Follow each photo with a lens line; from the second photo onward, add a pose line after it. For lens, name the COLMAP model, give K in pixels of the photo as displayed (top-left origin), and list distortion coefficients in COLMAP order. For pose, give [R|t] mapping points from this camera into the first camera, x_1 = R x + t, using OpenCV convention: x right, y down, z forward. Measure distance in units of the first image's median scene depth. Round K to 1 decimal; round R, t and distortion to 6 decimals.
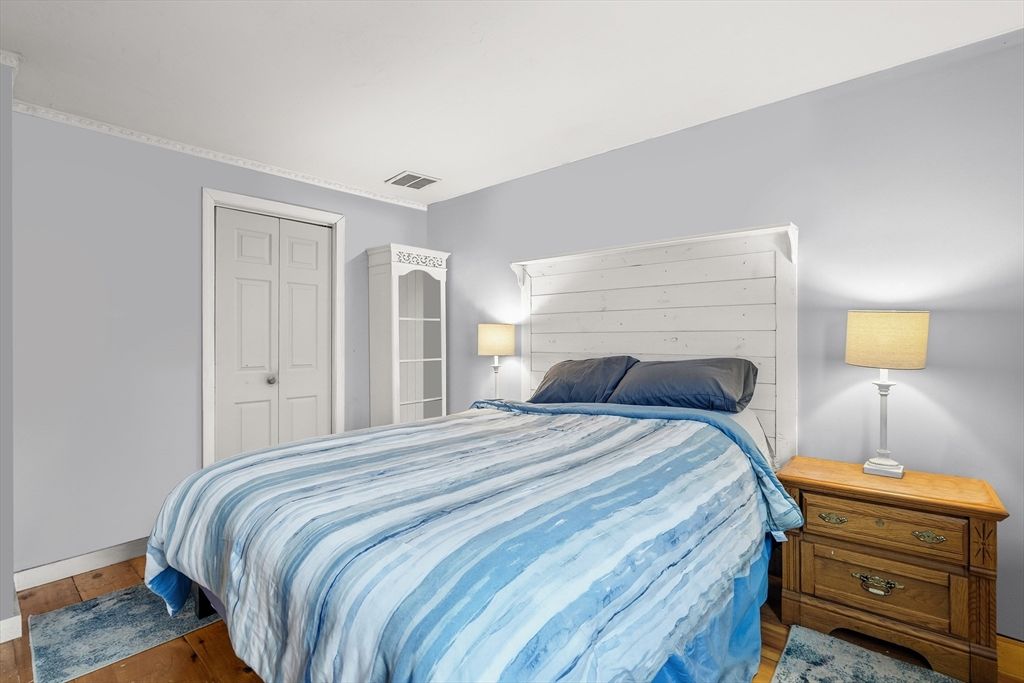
lens RADIAL K [[472.1, 0, 518.4], [0, 472.1, 338.5], [0, 0, 1]] dist [0.003966, 0.001059]
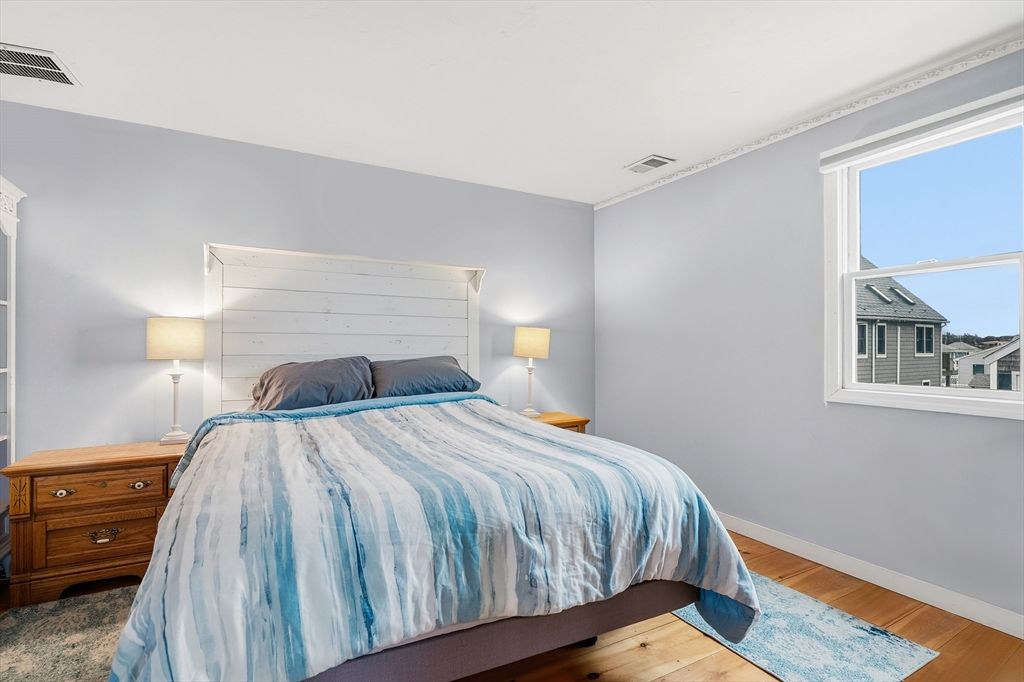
lens RADIAL K [[472.1, 0, 518.4], [0, 472.1, 338.0], [0, 0, 1]] dist [0.003966, 0.001059]
pose [[0.357379, 0.028695, 0.933518, -0.770870], [-0.004837, 0.999571, -0.028874, 0.028113], [-0.933947, 0.005803, 0.357365, 0.316535]]
